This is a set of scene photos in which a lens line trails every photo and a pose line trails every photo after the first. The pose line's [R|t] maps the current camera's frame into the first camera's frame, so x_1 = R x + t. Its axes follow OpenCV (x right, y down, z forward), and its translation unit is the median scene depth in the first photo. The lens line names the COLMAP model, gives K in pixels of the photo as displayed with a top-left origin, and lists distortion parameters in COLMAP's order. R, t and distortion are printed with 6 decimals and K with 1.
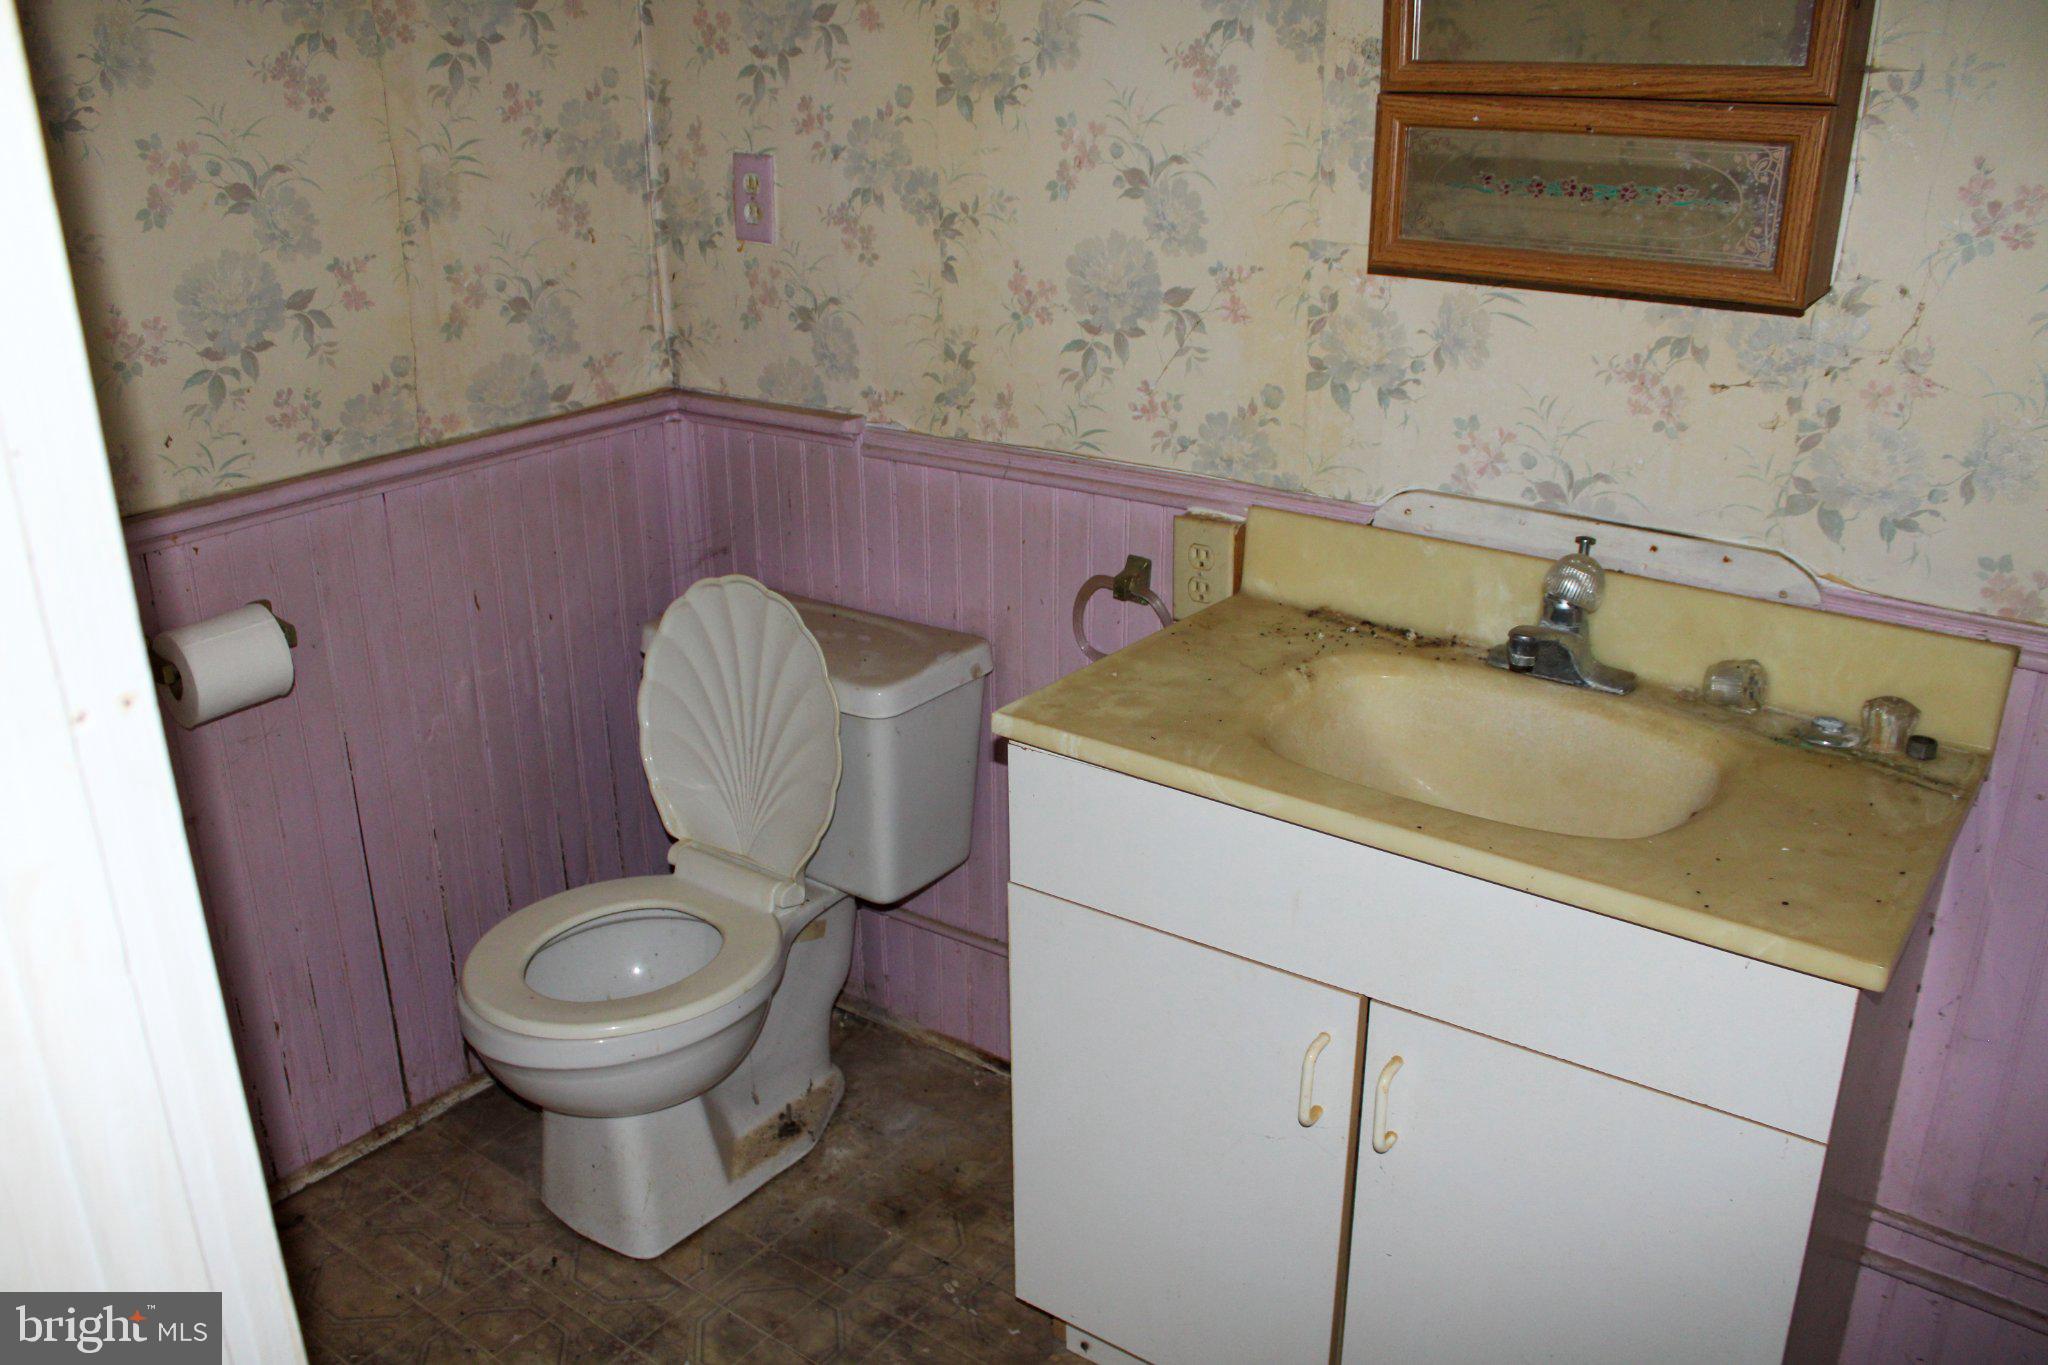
lens RADIAL K [[1667.2, 0, 1024.0], [0, 1667.2, 682.5], [0, 0, 1]] dist [-0.162224, 0.141186]
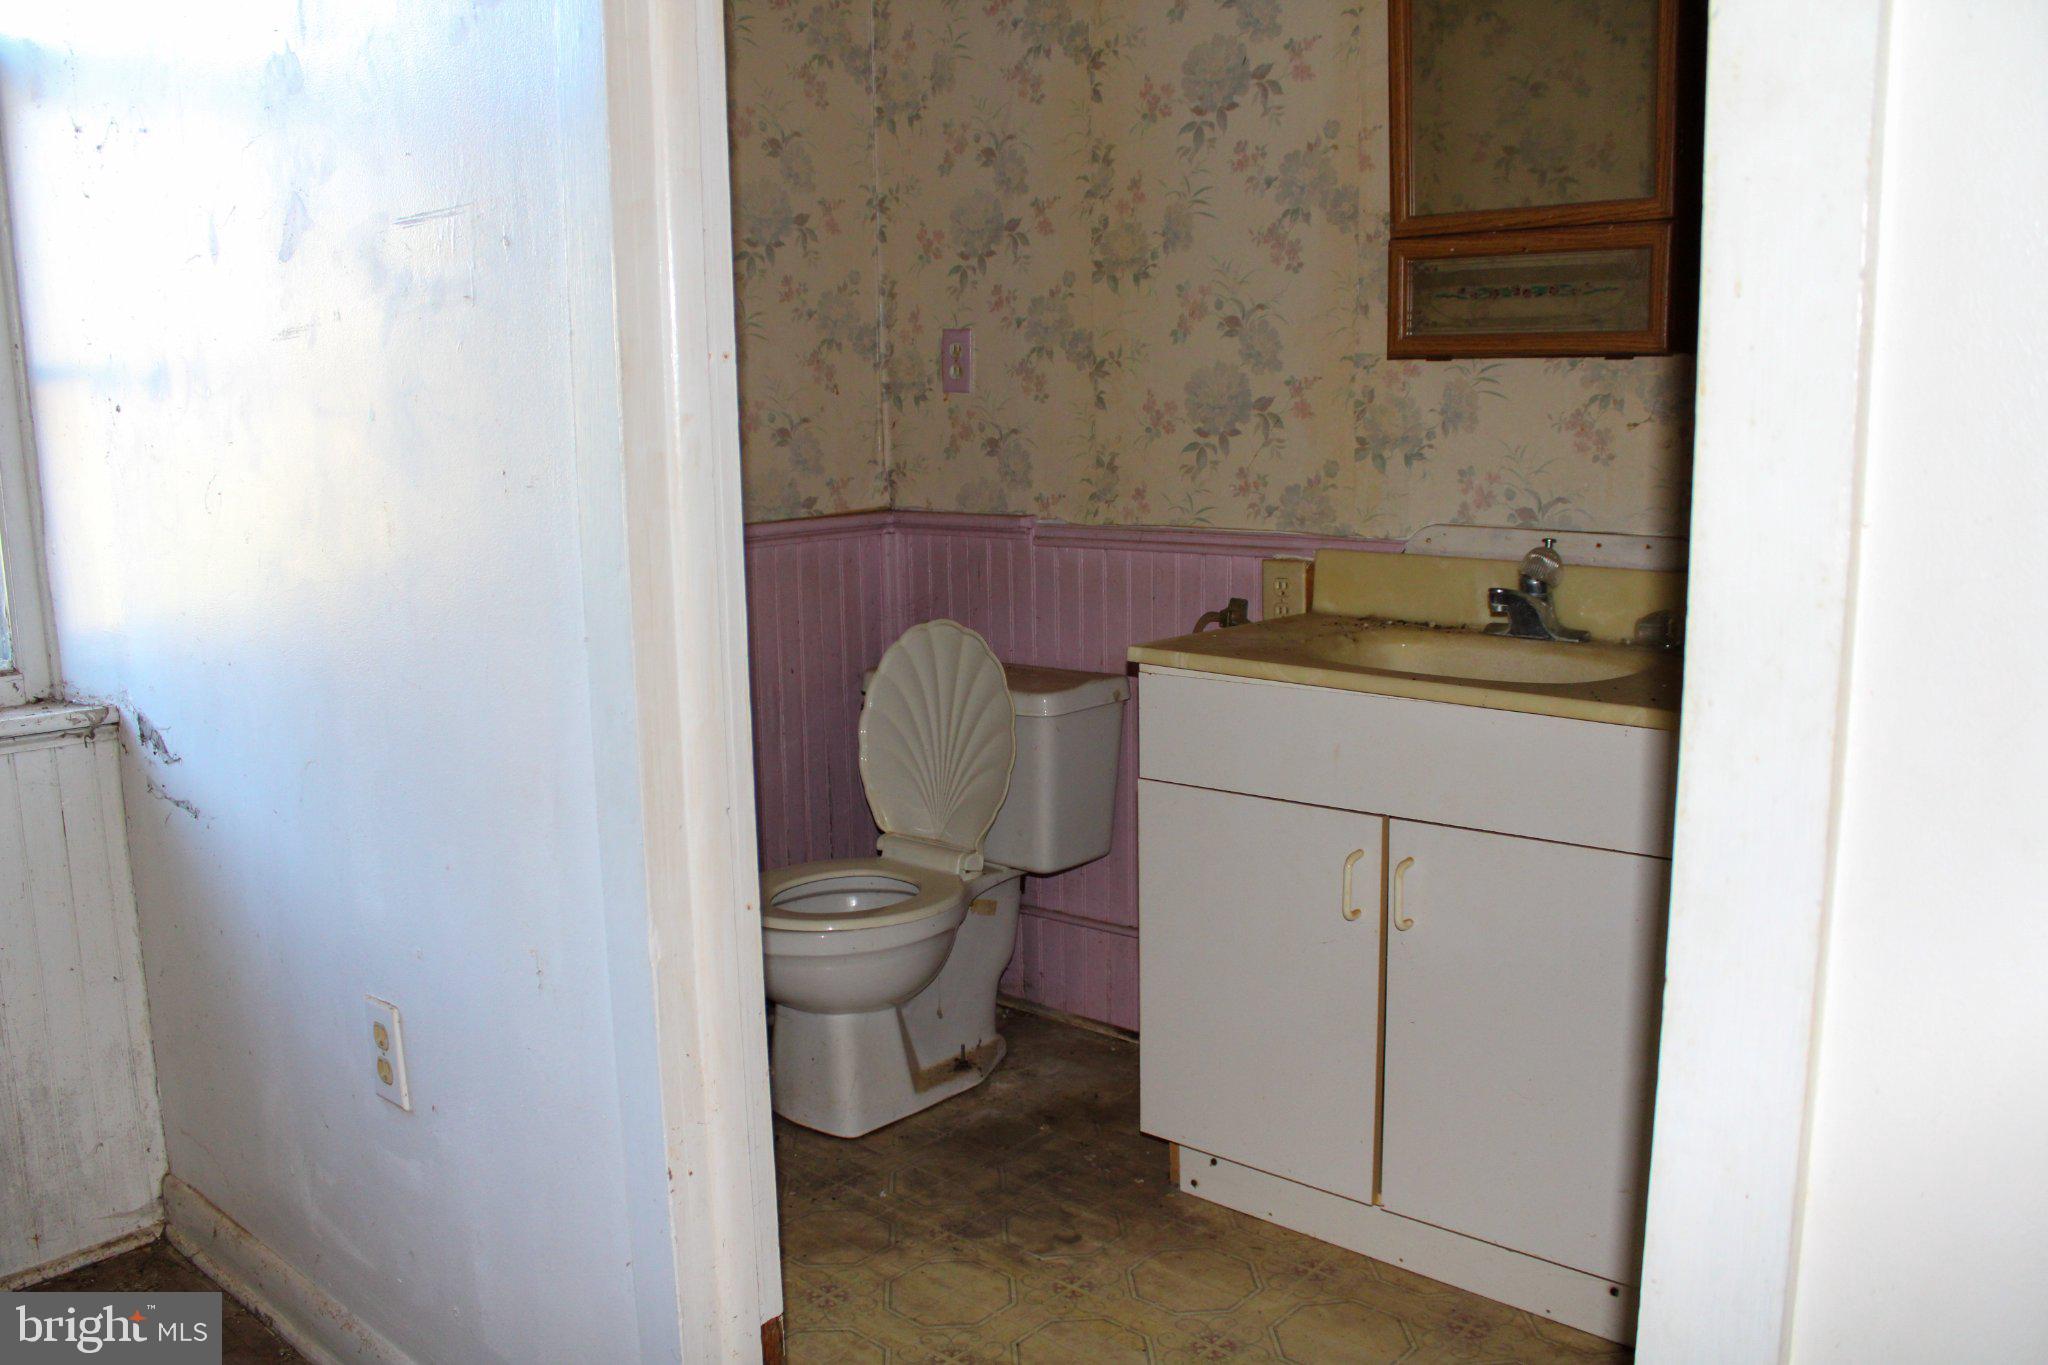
lens RADIAL K [[1667.2, 0, 1024.0], [0, 1667.2, 682.5], [0, 0, 1]] dist [-0.162224, 0.141186]
pose [[0.996166, 0.005330, -0.087319, 0.013505], [-0.022362, 0.980497, -0.195260, 0.254781], [0.084576, 0.196464, 0.976857, -0.314182]]
